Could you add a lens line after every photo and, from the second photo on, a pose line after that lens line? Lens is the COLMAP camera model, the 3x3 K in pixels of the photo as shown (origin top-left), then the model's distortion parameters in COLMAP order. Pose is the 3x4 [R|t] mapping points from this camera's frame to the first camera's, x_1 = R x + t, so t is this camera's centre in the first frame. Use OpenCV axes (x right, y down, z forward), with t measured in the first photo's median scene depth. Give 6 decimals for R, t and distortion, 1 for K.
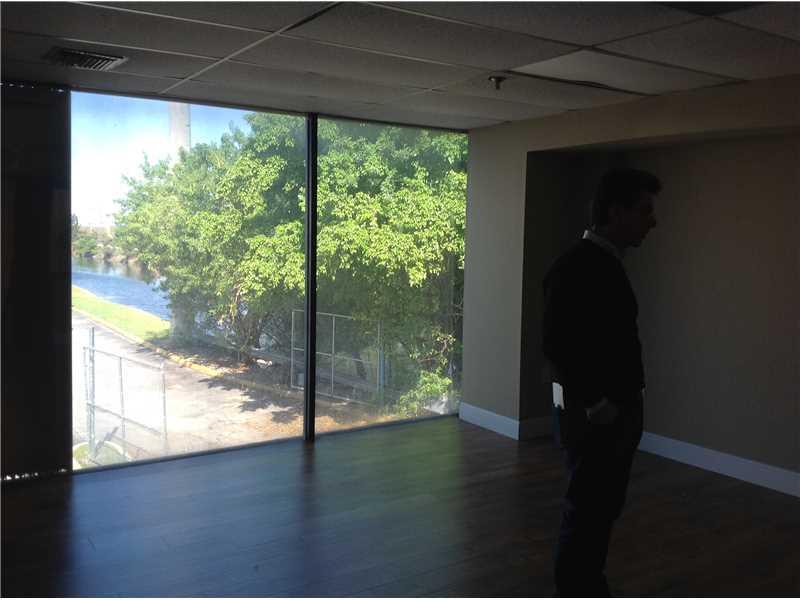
lens RADIAL K [[757.3, 0, 417.2], [0, 757.3, 300.6], [0, 0, 1]] dist [-0.001917, -0.005950]
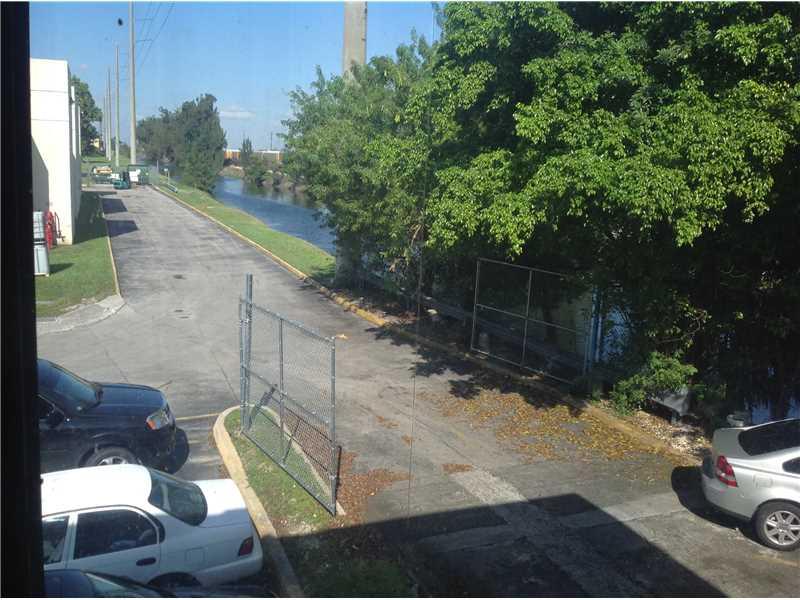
lens RADIAL K [[762.5, 0, 390.4], [0, 762.5, 299.4], [0, 0, 1]] dist [0.180959, -0.459151]
pose [[0.970184, 0.067262, -0.232851, -0.072880], [-0.047587, 0.994884, 0.089111, -0.016270], [0.237654, -0.075374, 0.968421, 0.193655]]
